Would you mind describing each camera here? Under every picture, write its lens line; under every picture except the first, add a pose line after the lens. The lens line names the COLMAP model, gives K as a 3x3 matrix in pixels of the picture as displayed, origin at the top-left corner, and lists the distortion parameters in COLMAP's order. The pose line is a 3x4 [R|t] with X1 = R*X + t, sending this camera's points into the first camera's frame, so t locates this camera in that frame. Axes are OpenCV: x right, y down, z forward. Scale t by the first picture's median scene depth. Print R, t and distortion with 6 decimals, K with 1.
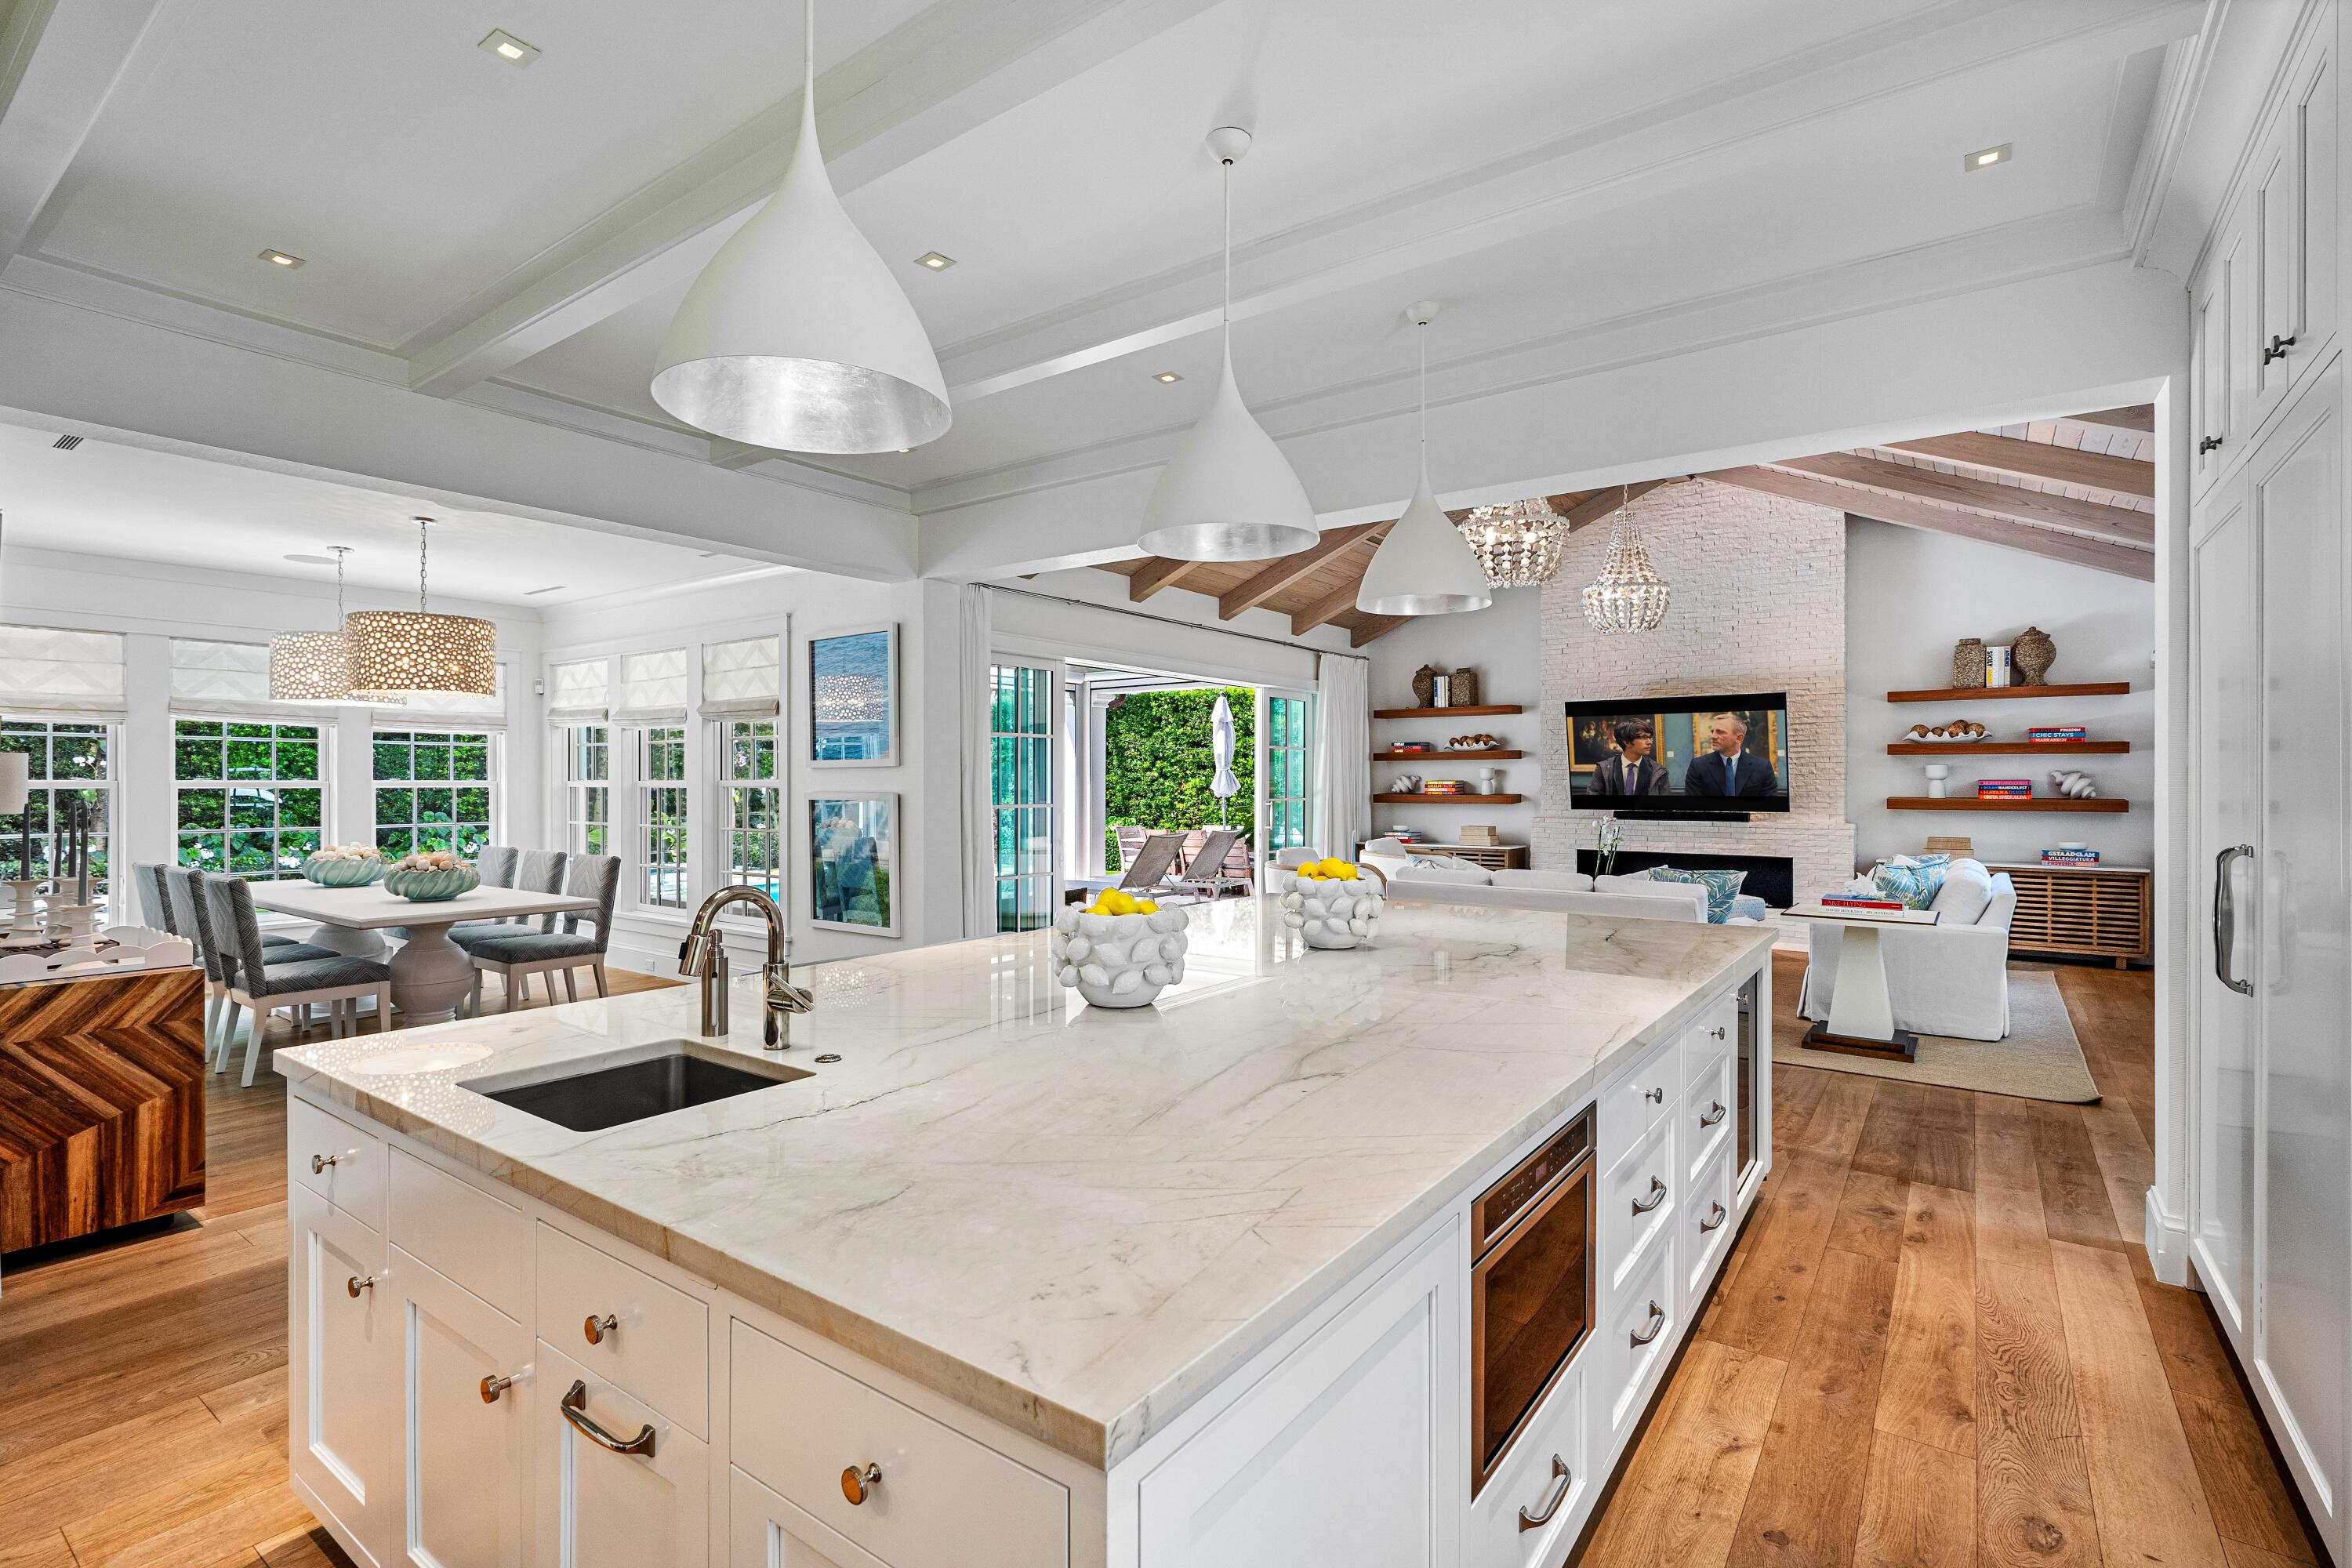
lens RADIAL K [[1077.6, 0, 1170.2], [0, 1077.6, 774.8], [0, 0, 1]] dist [-0.001635, 0.000980]
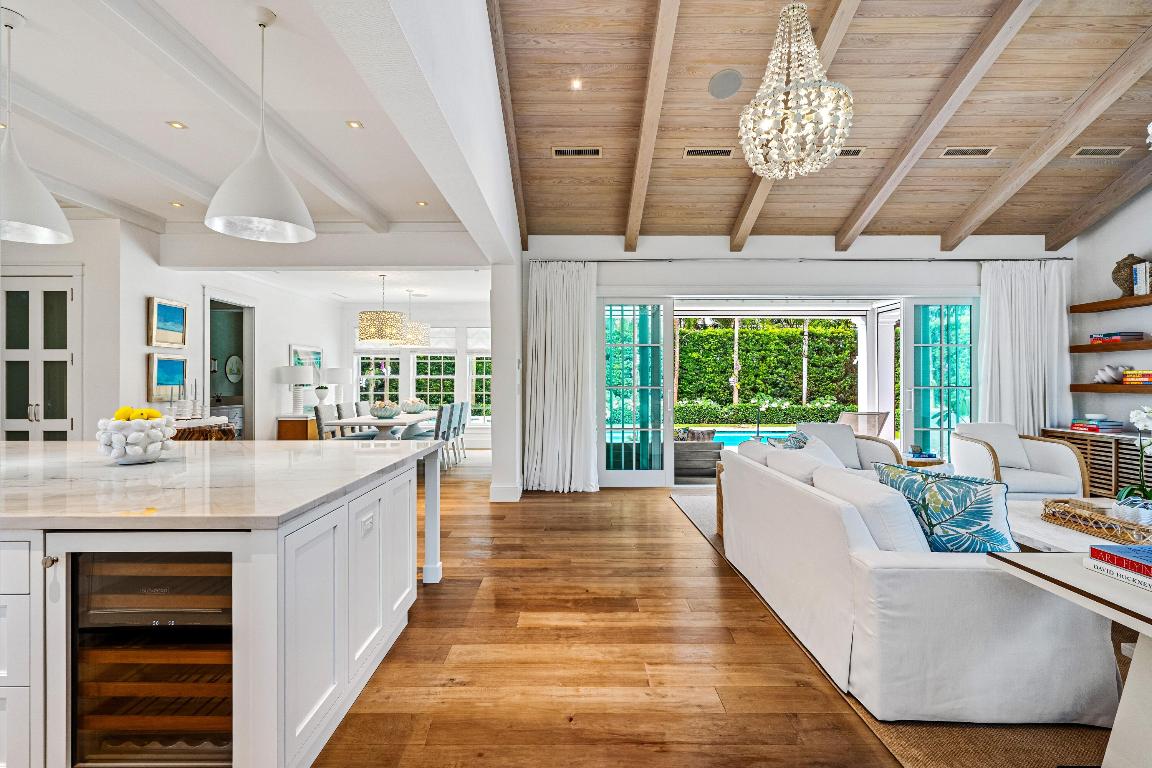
lens RADIAL K [[527.8, 0, 569.1], [0, 527.8, 379.9], [0, 0, 1]] dist [-0.001635, 0.000980]
pose [[0.605623, -0.002125, -0.795749, 0.402563], [0.006173, 0.999979, 0.002028, 0.013591], [0.795728, -0.006140, 0.605623, 0.370606]]
